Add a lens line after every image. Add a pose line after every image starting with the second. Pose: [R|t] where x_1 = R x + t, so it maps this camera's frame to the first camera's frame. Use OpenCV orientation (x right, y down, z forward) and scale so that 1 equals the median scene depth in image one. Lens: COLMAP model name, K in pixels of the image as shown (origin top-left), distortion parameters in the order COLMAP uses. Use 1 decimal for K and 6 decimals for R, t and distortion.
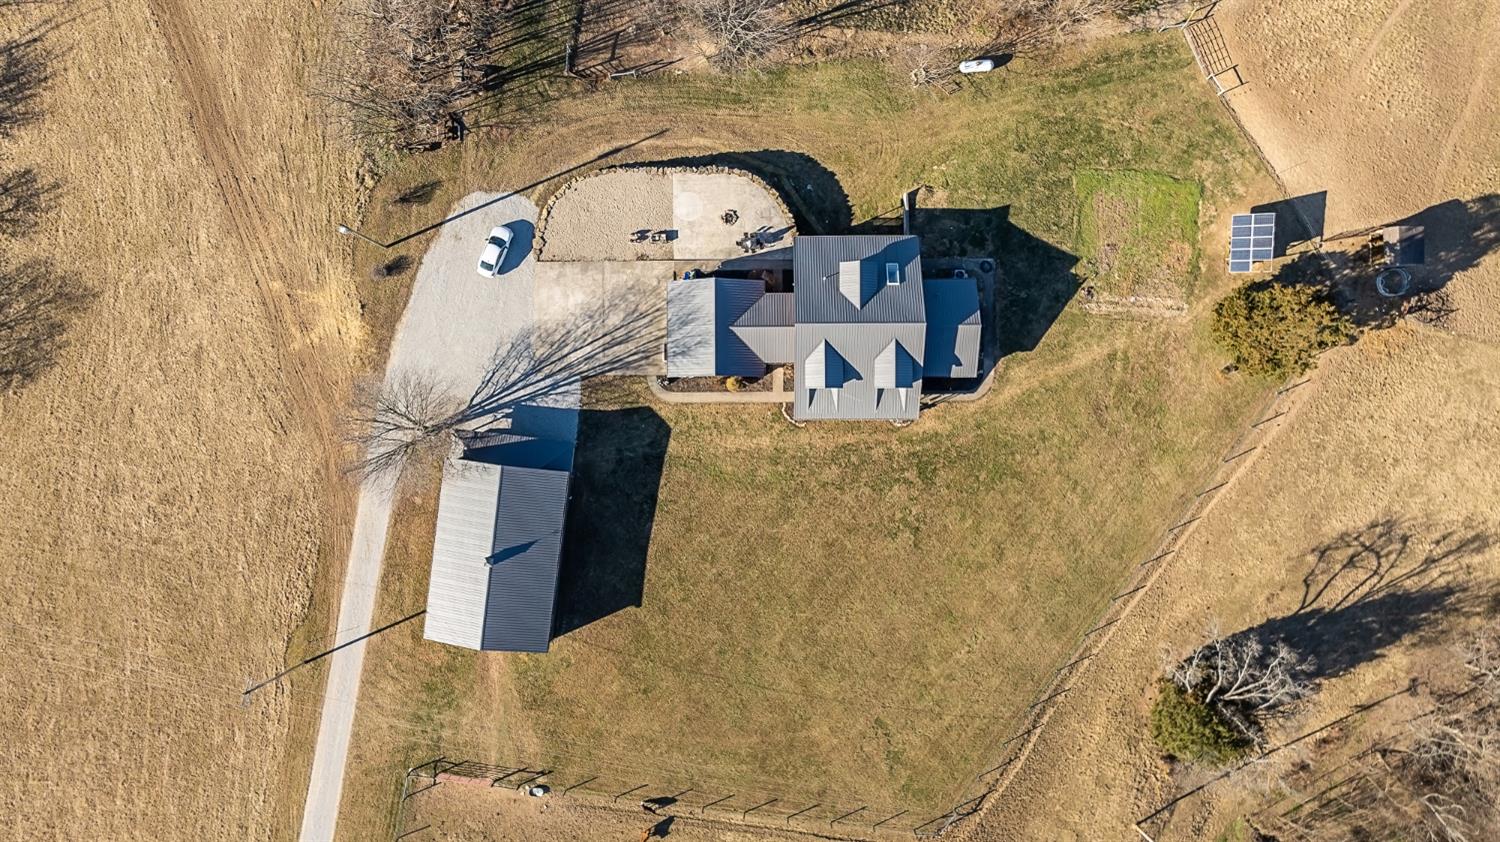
lens RADIAL K [[1105.5, 0, 763.5], [0, 1105.5, 411.0], [0, 0, 1]] dist [-0.029970, 0.033461]
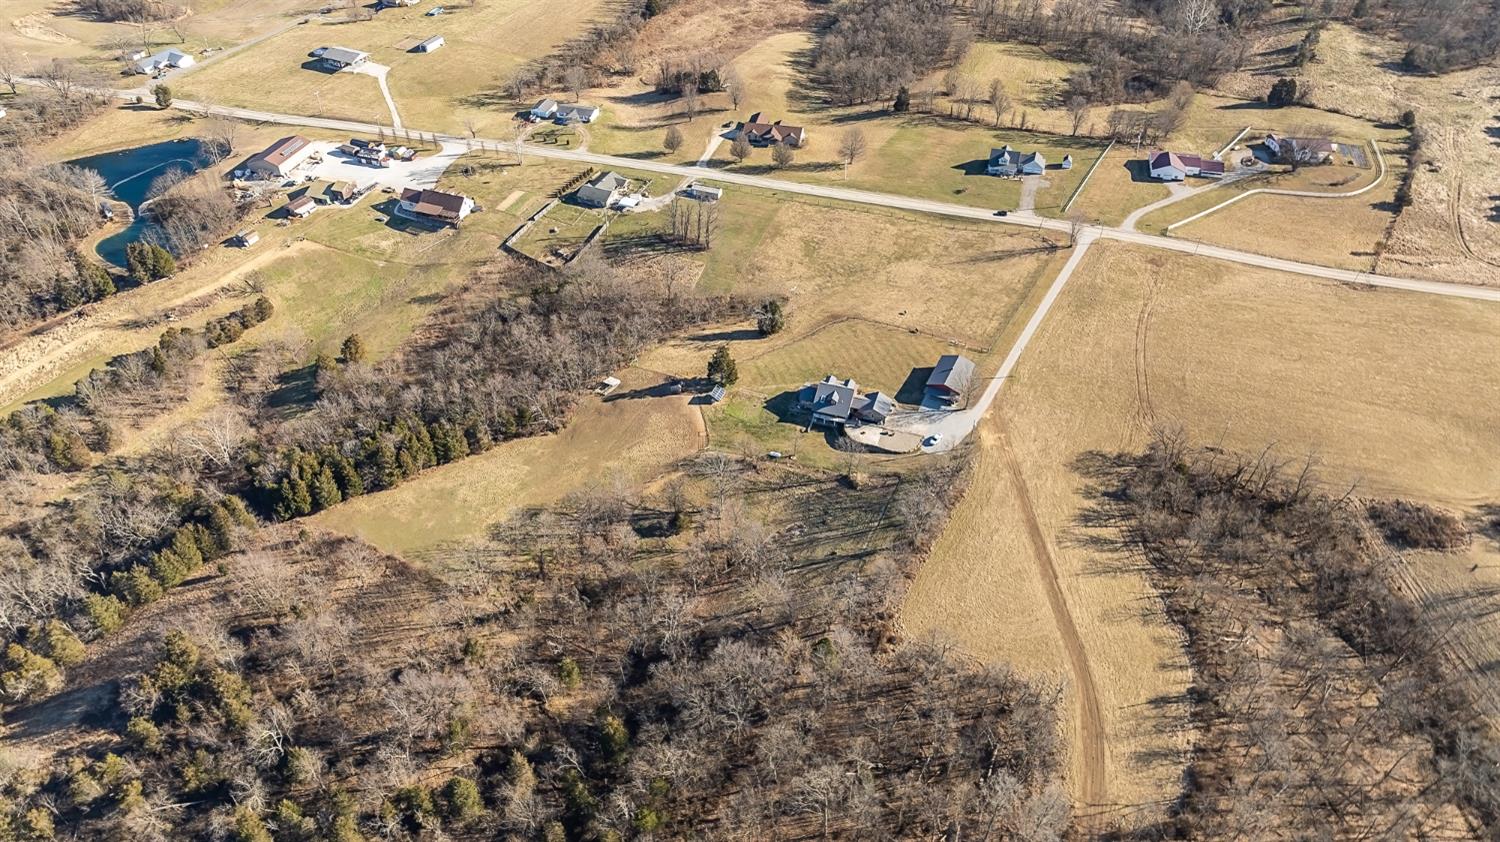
lens RADIAL K [[1105.5, 0, 749.1], [0, 1105.5, 416.5], [0, 0, 1]] dist [-0.029970, 0.033461]
pose [[-0.948926, -0.190497, 0.251496, -0.521861], [0.314690, -0.628502, 0.711305, -2.569055], [0.022564, 0.754120, 0.656349, -1.188524]]
